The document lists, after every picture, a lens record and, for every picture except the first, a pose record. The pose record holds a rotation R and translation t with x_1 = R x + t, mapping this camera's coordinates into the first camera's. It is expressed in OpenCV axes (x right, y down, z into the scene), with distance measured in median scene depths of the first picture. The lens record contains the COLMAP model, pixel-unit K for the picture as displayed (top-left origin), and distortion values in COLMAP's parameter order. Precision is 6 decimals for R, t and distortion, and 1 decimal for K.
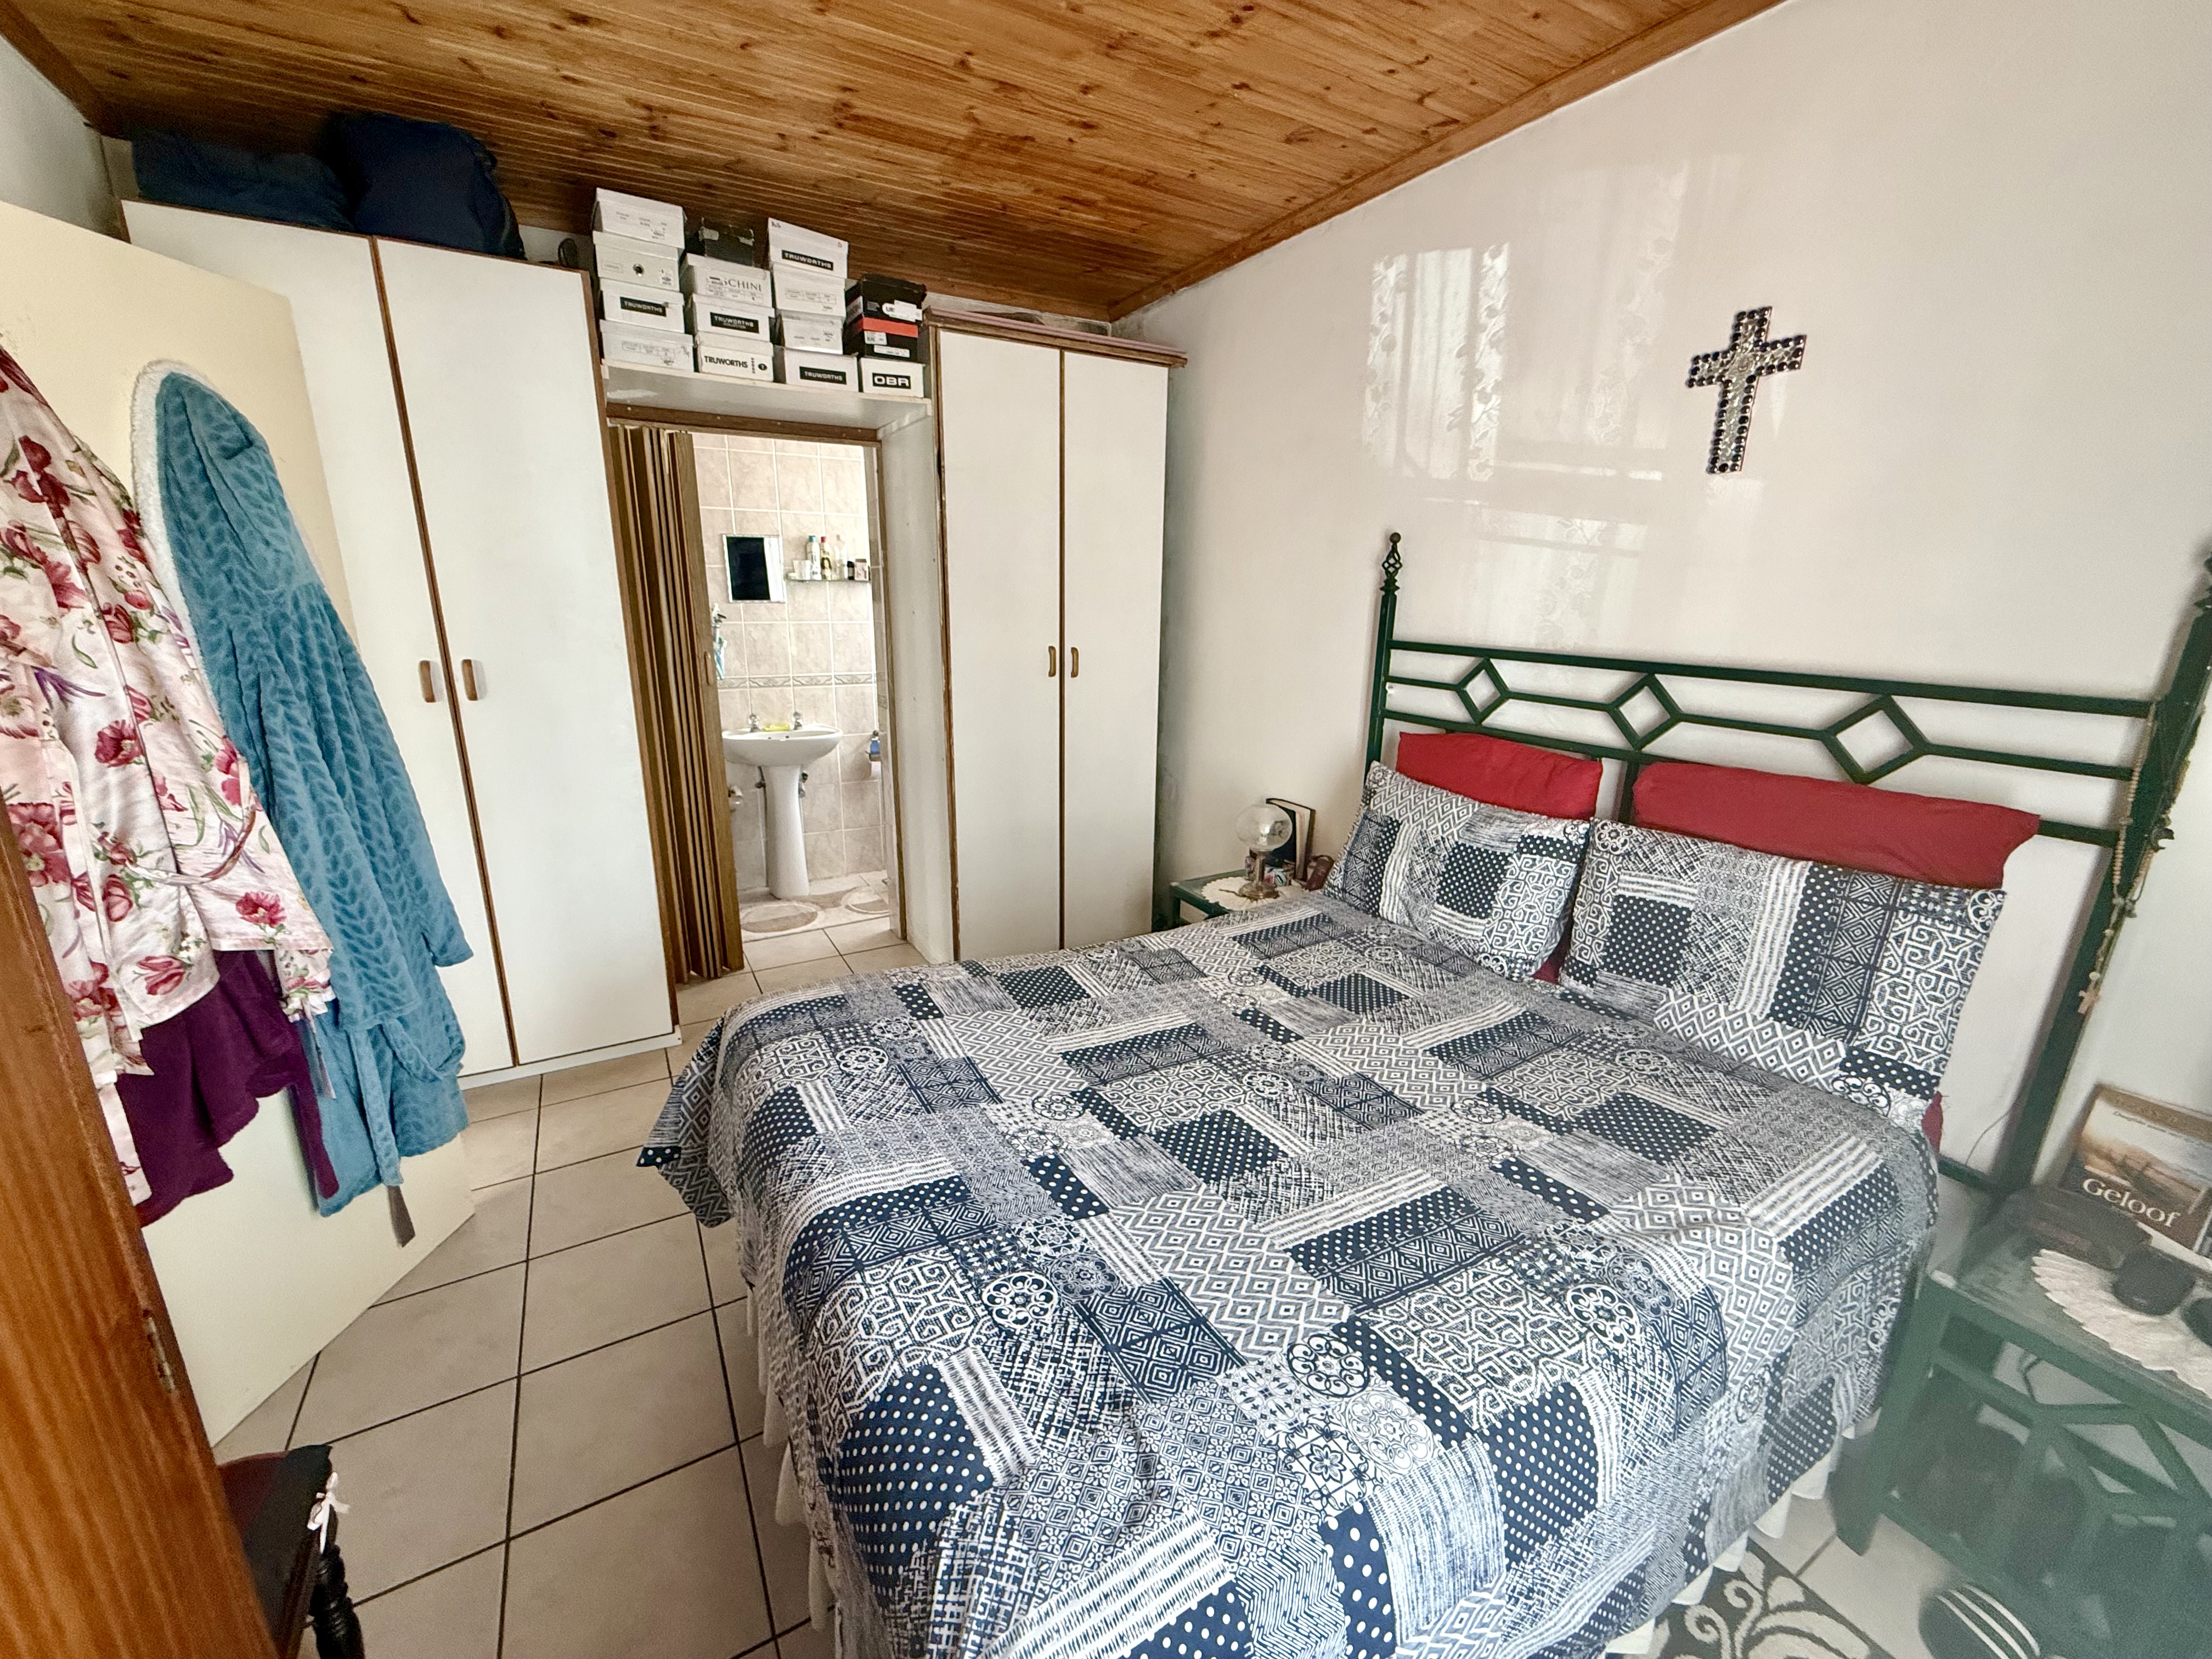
lens RADIAL K [[878.7, 0, 1107.6], [0, 878.7, 830.0], [0, 0, 1]] dist [-0.001275, -0.000969]
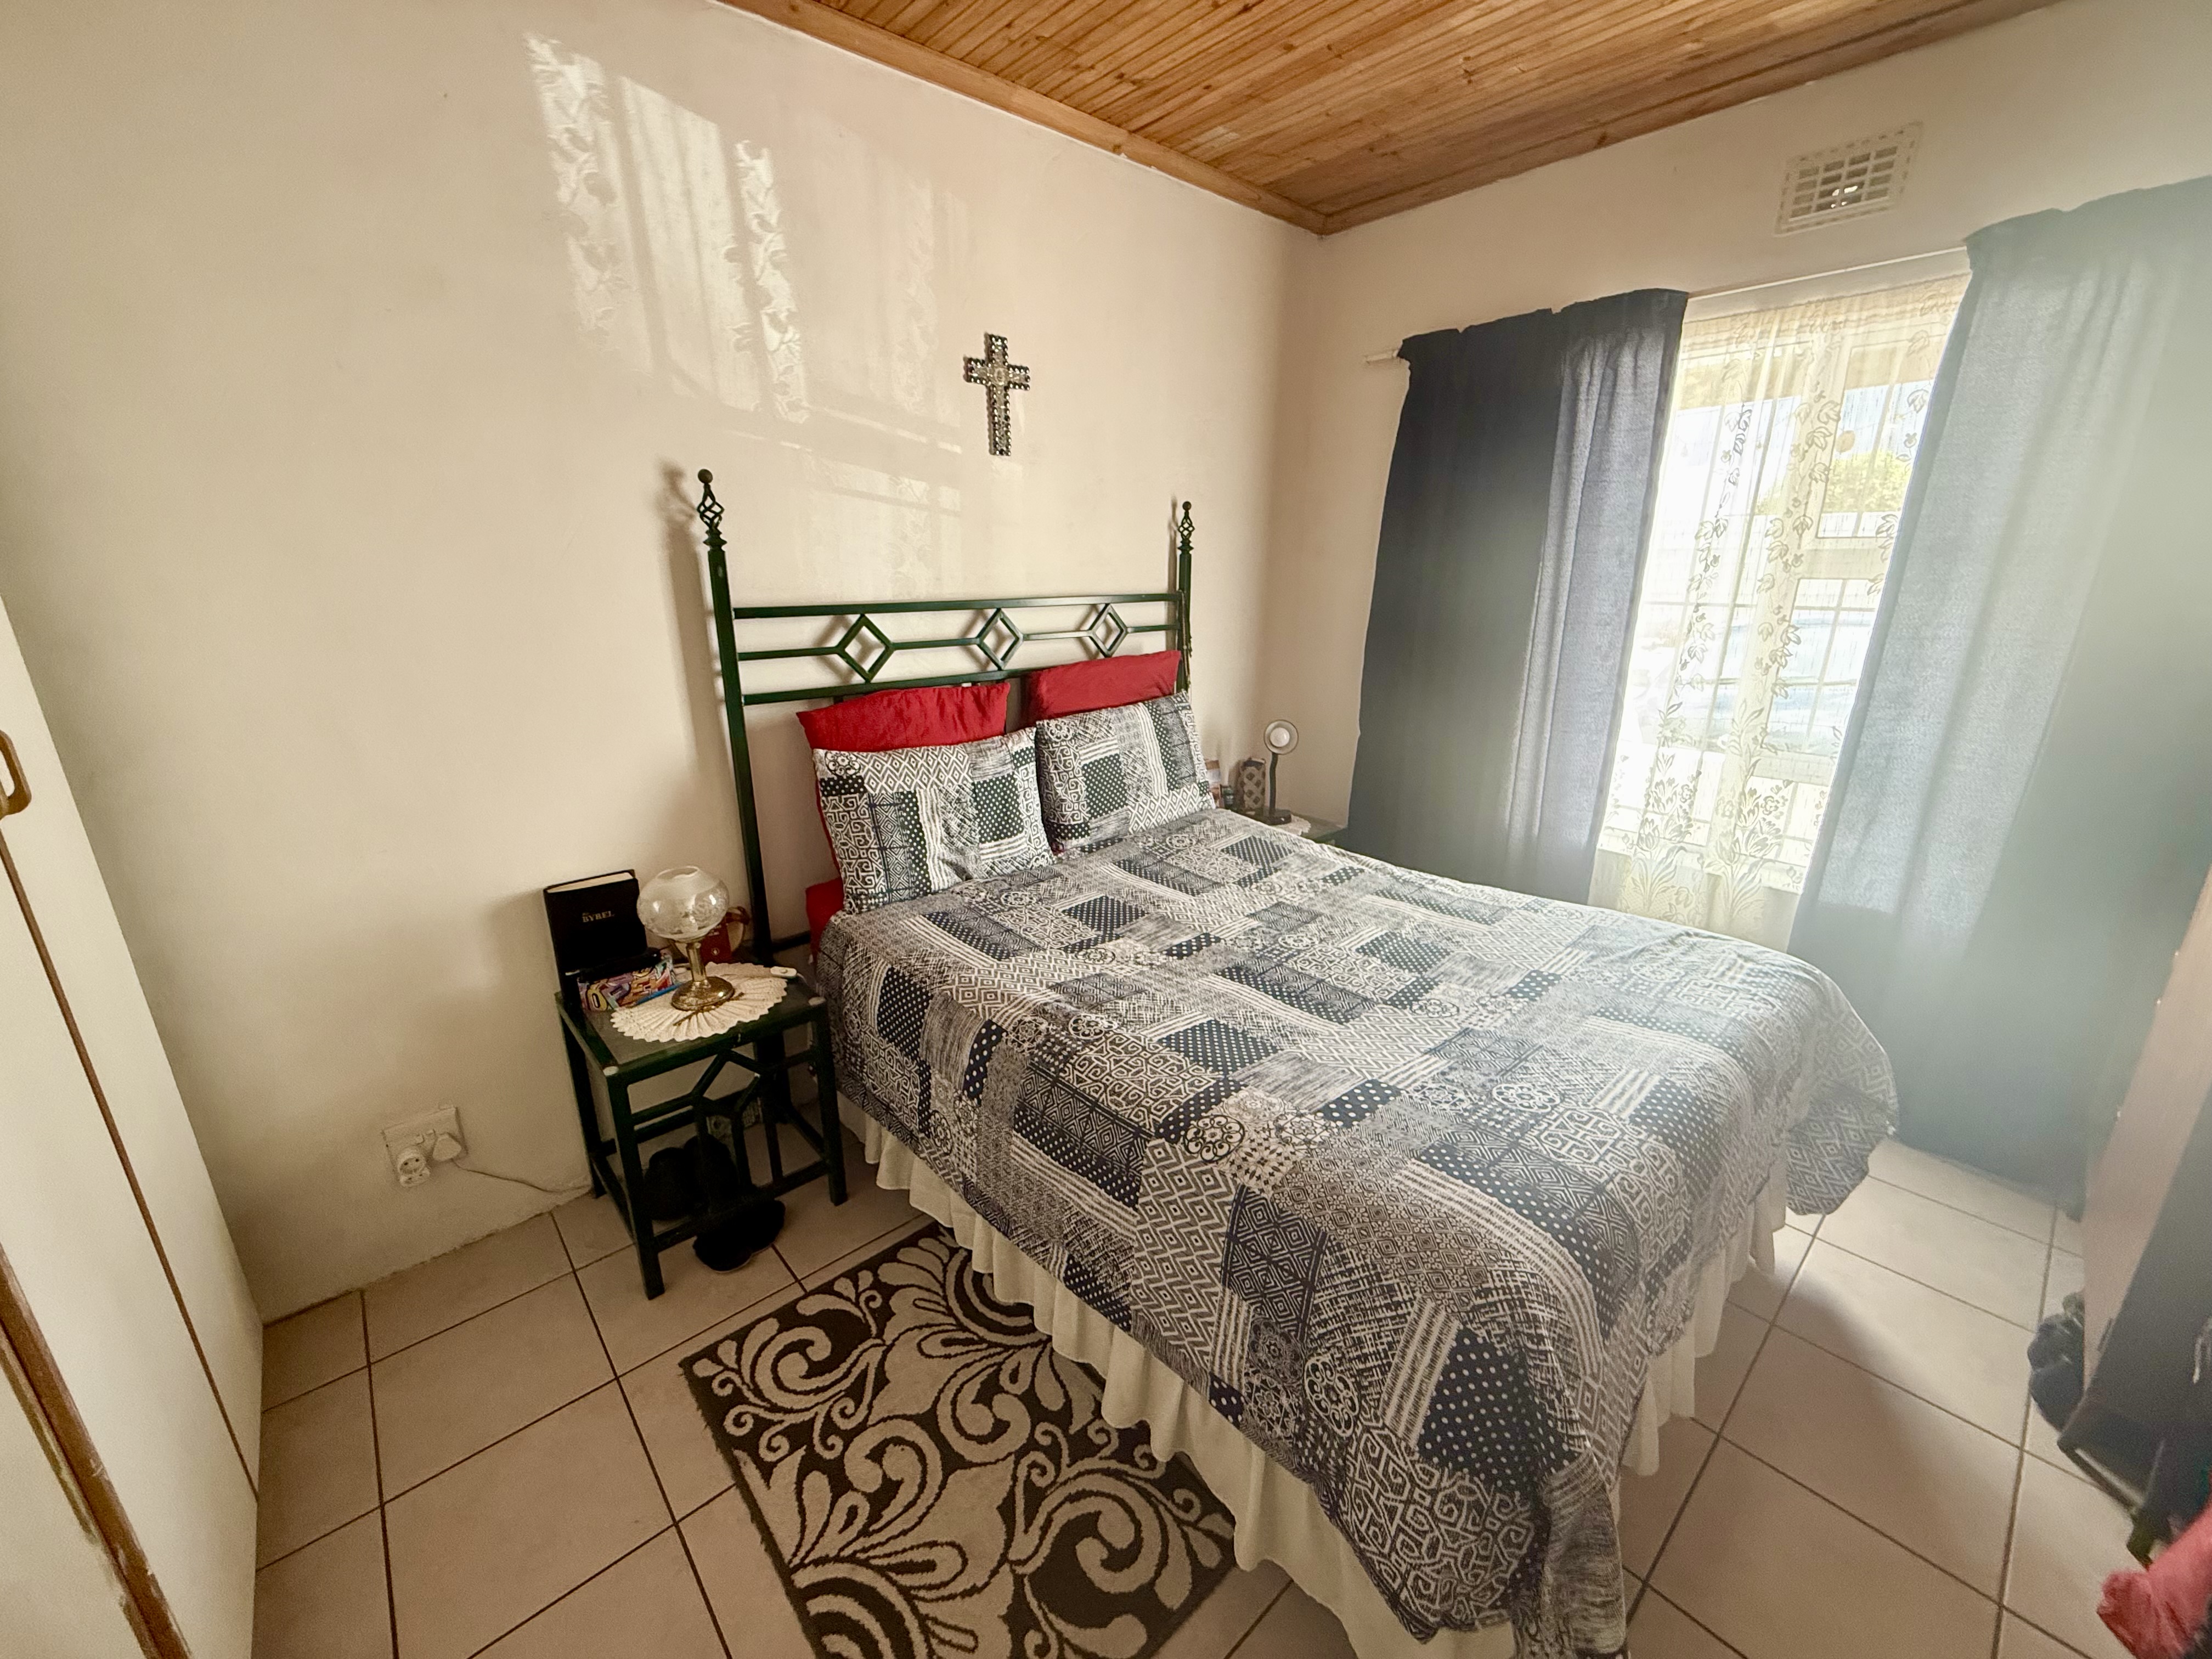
lens RADIAL K [[878.7, 0, 1108.4], [0, 878.7, 824.3], [0, 0, 1]] dist [-0.001275, -0.000969]
pose [[-0.192307, -0.311723, 0.930509, -0.670903], [0.251882, 0.900762, 0.353814, -0.288828], [-0.948459, 0.302419, -0.094706, 0.993712]]
